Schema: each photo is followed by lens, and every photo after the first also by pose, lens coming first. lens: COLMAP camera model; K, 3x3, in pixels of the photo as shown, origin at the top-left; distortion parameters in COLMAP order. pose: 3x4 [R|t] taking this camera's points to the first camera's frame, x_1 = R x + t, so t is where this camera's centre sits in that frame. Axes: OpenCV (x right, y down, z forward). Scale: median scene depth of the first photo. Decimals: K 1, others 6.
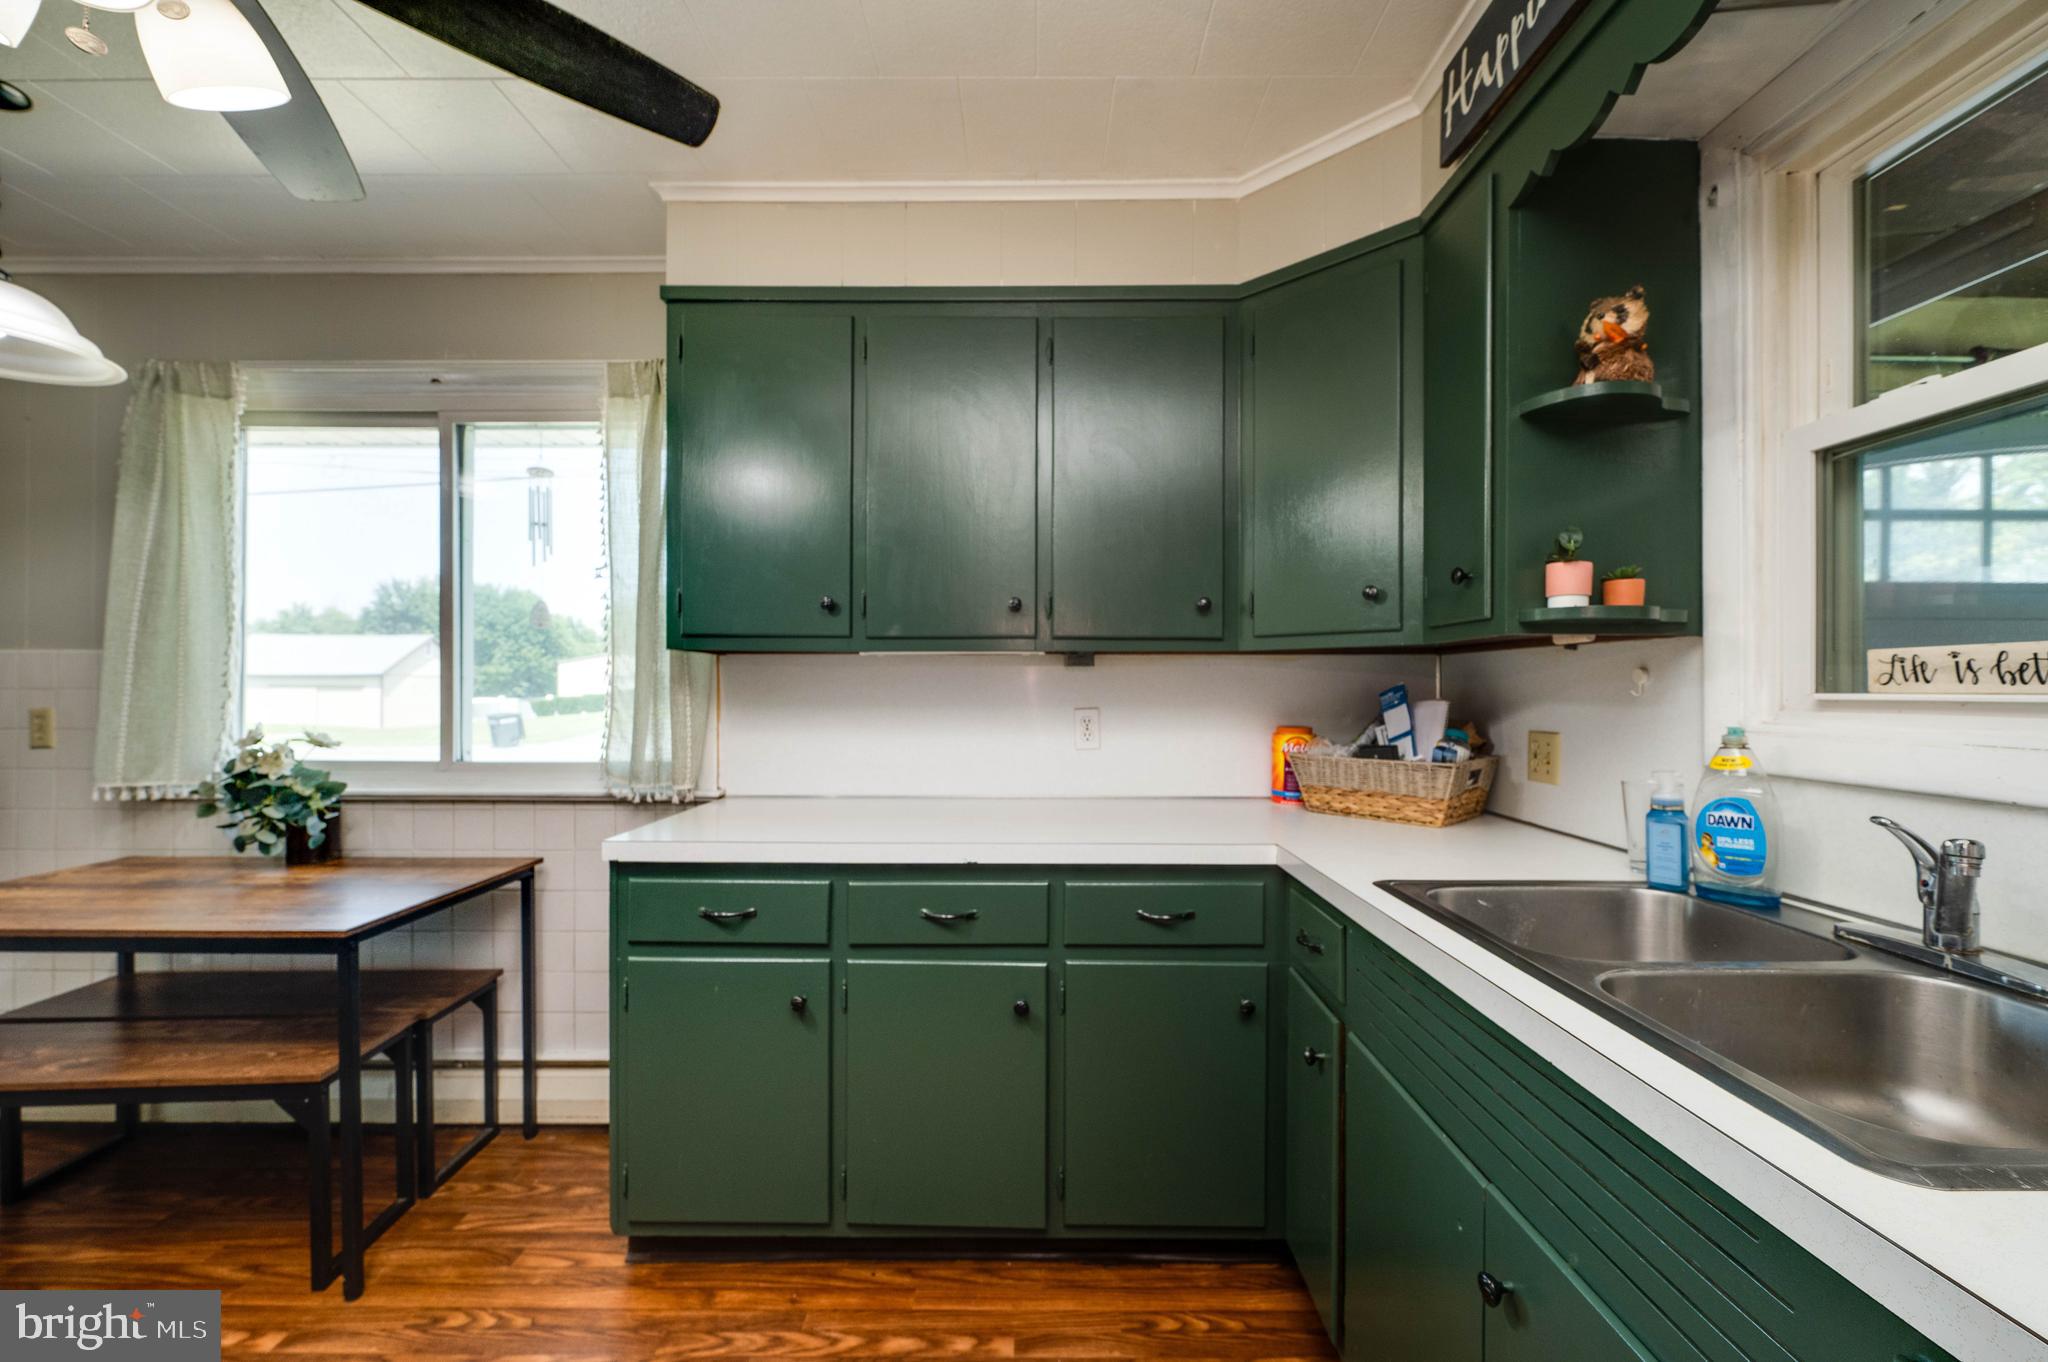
lens RADIAL K [[822.8, 0, 1021.2], [0, 822.8, 674.0], [0, 0, 1]] dist [-0.008050, 0.000055]
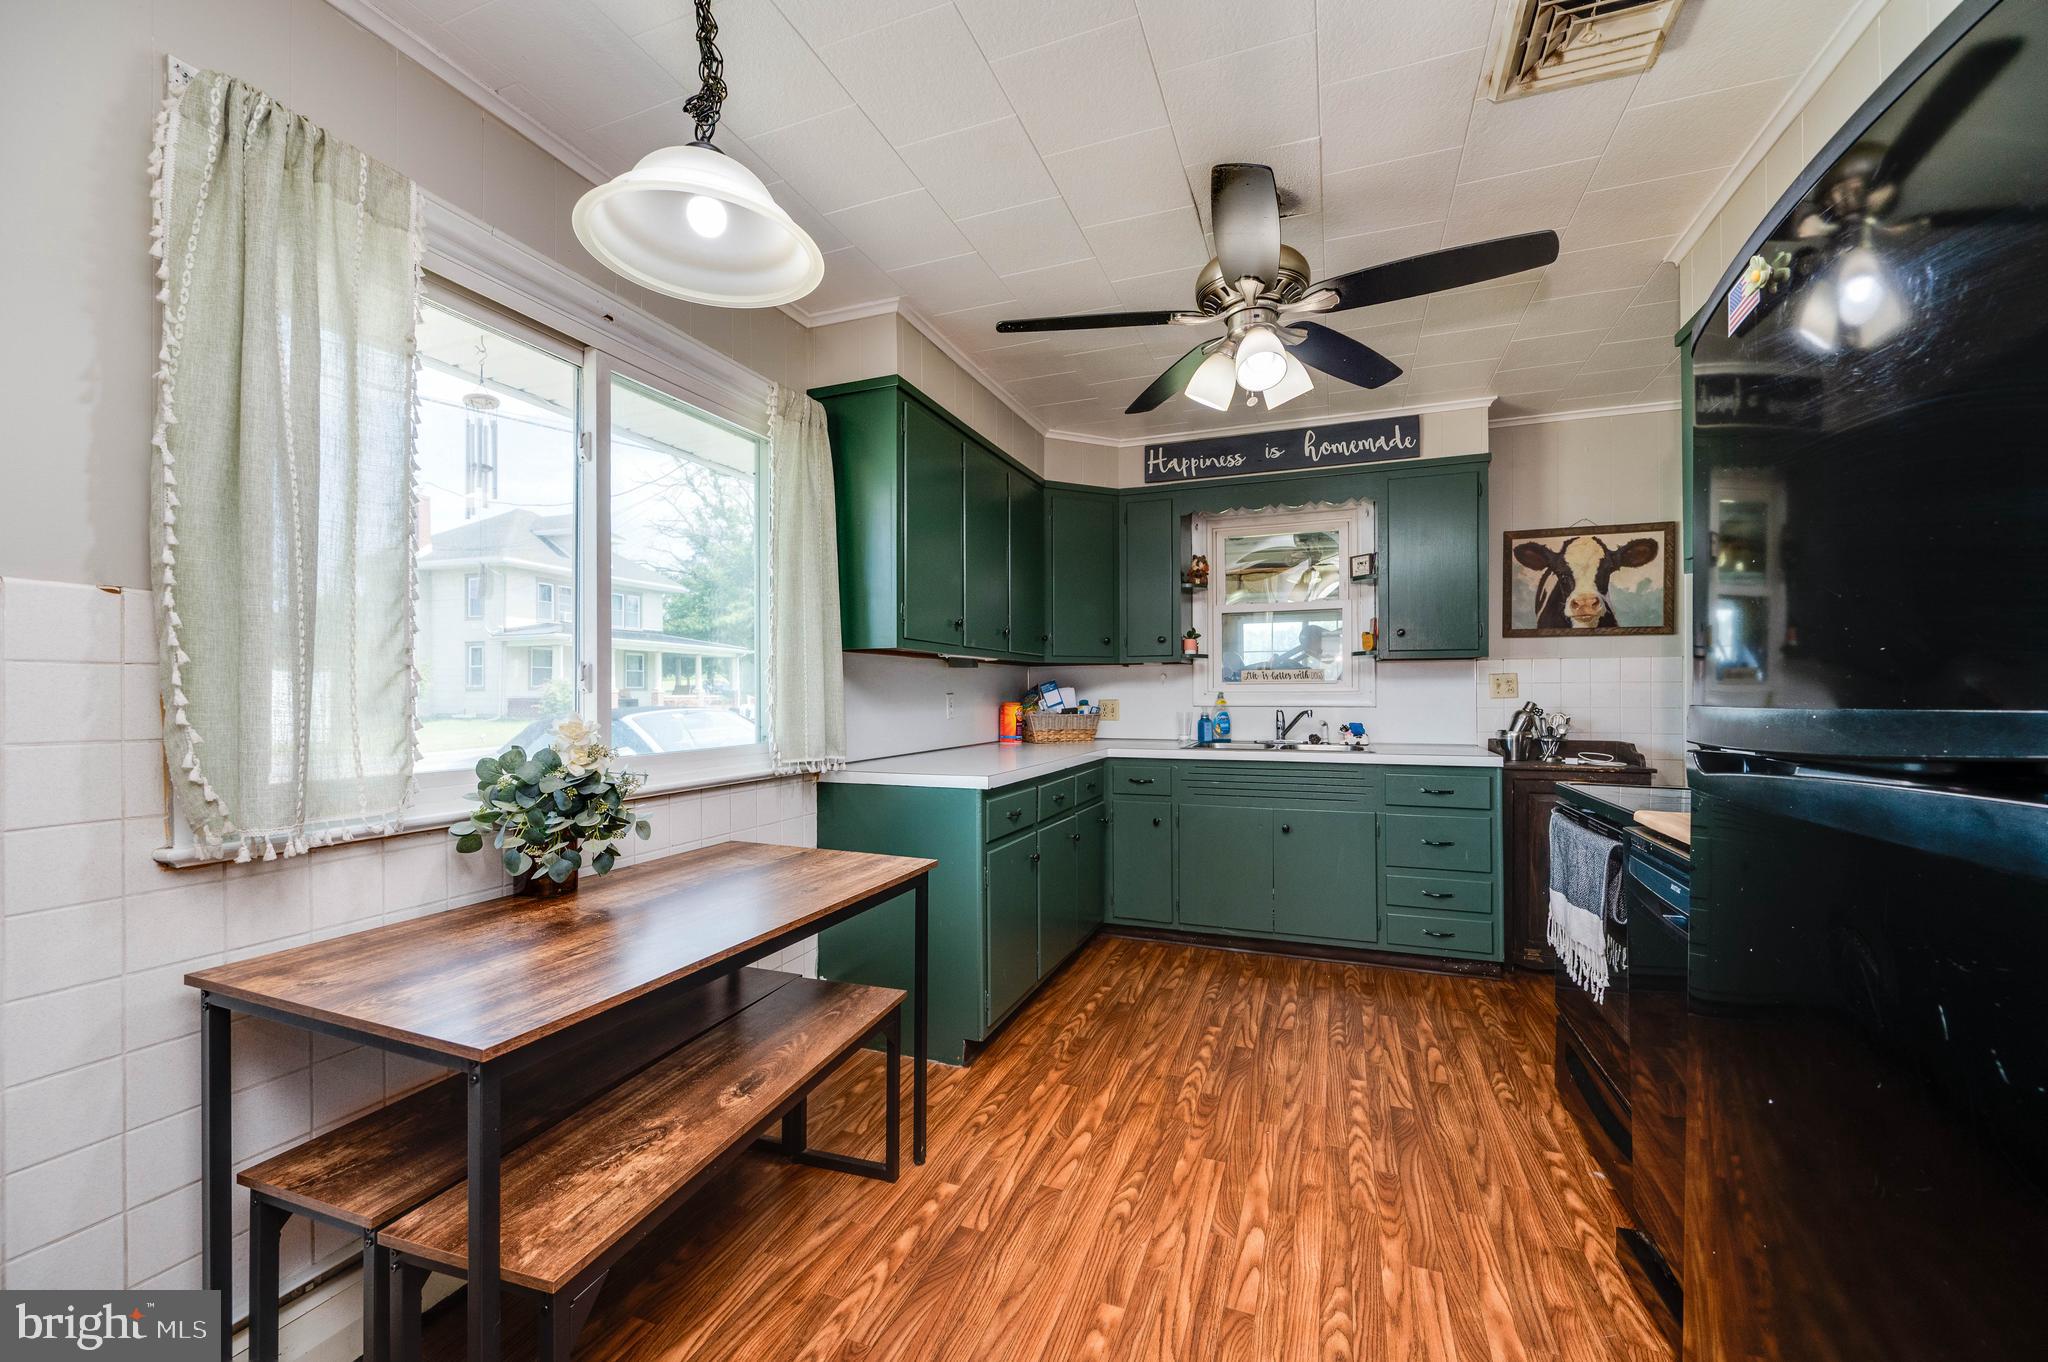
lens RADIAL K [[822.8, 0, 1023.6], [0, 822.8, 691.2], [0, 0, 1]] dist [-0.008050, 0.000055]
pose [[0.350060, 0.006108, 0.936707, -1.885535], [0.002467, 0.999969, -0.007442, 0.061294], [-0.936724, 0.004916, 0.350035, 0.405760]]
